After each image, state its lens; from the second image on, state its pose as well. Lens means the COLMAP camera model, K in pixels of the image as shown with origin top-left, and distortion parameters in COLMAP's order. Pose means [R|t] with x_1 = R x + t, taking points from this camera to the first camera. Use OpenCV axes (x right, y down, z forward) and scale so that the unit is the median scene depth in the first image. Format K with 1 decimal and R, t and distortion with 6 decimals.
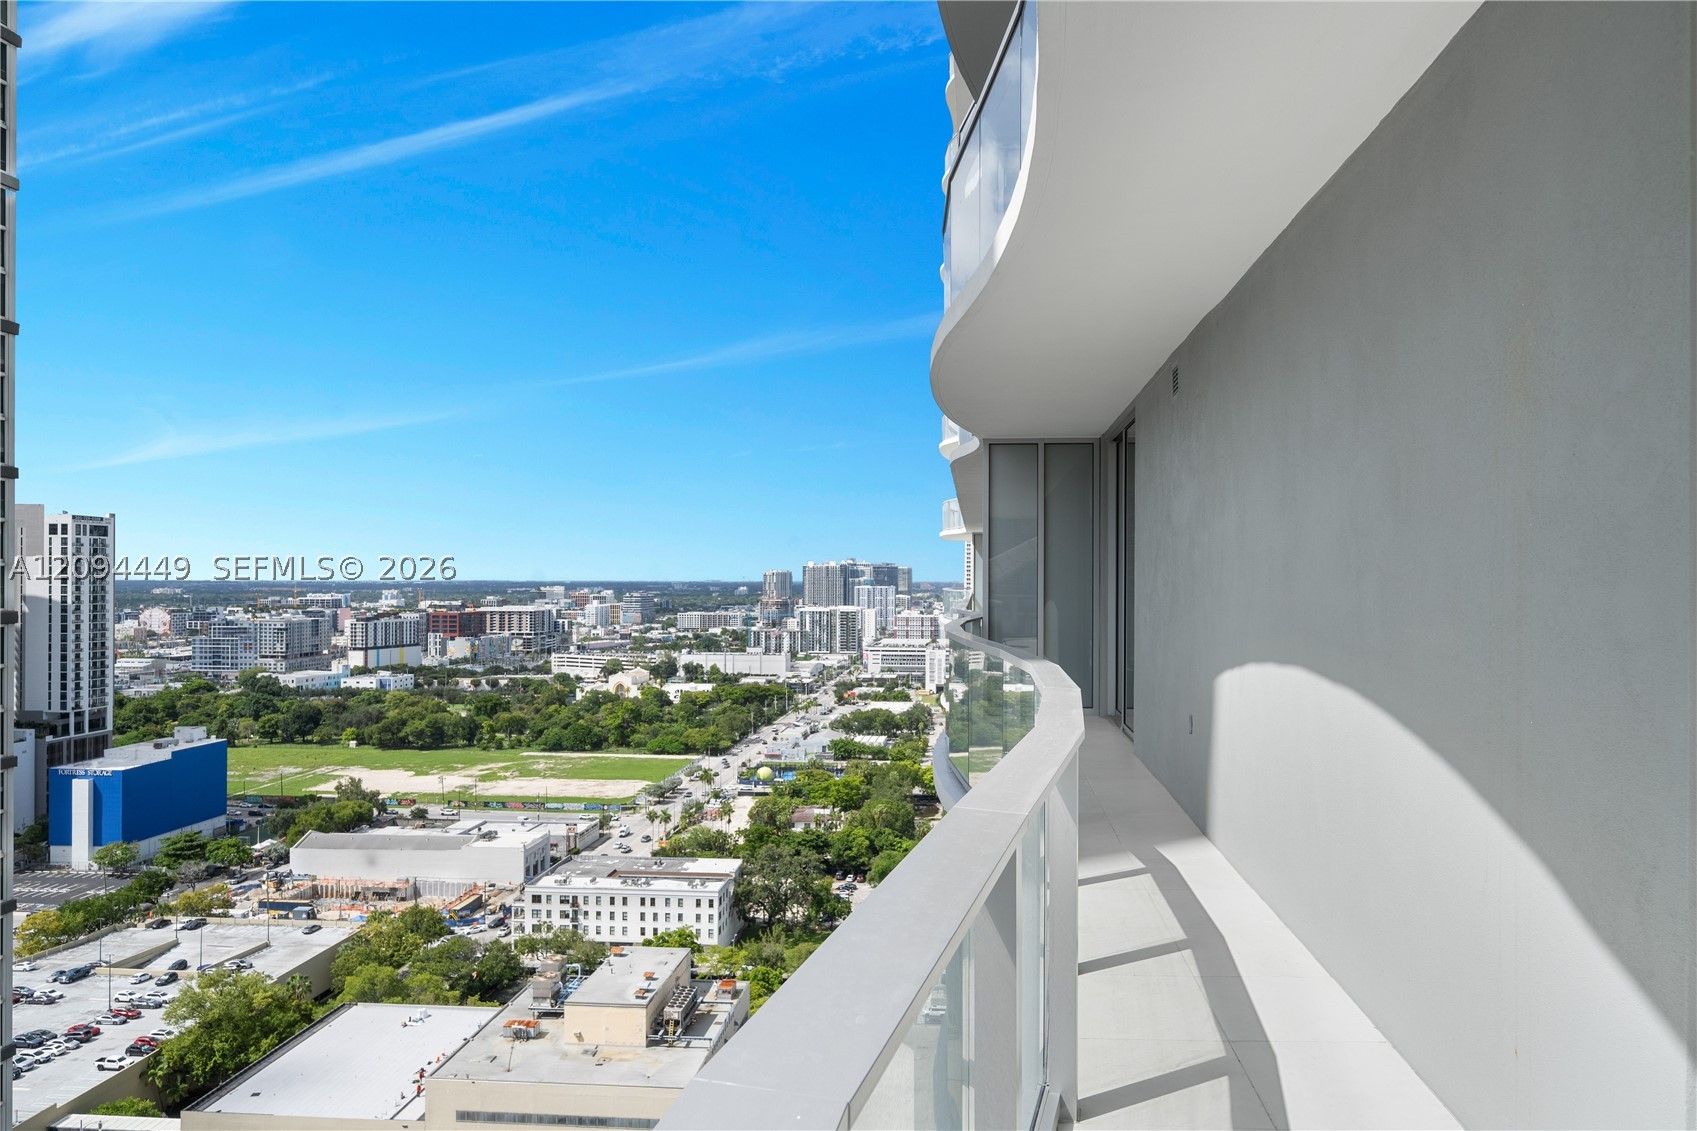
lens RADIAL K [[1120.6, 0, 846.9], [0, 1120.6, 557.8], [0, 0, 1]] dist [-0.005637, 0.002928]
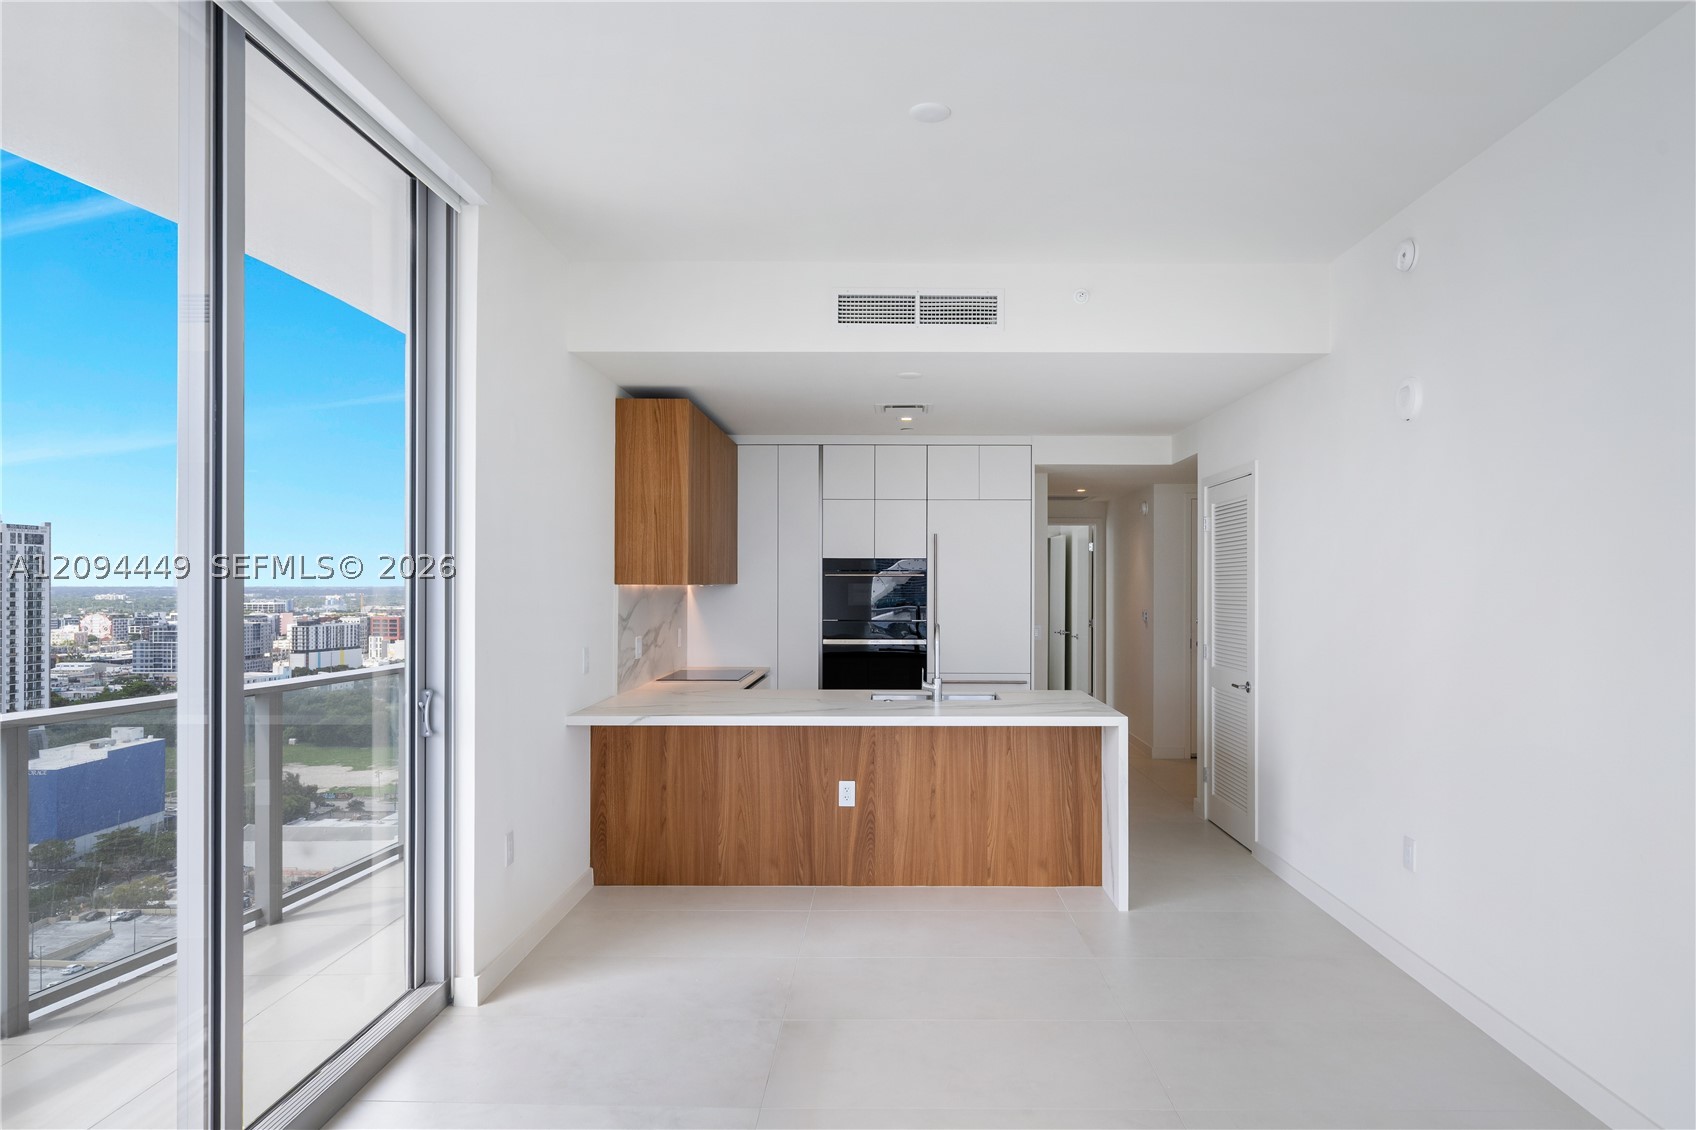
lens RADIAL K [[1019.5, 0, 850.8], [0, 1019.5, 566.7], [0, 0, 1]] dist [-0.001516, -0.003974]
pose [[0.996436, -0.000308, 0.084352, 0.171104], [0.000178, 0.999999, 0.001548, 0.003199], [-0.084352, -0.001528, 0.996435, -0.055472]]
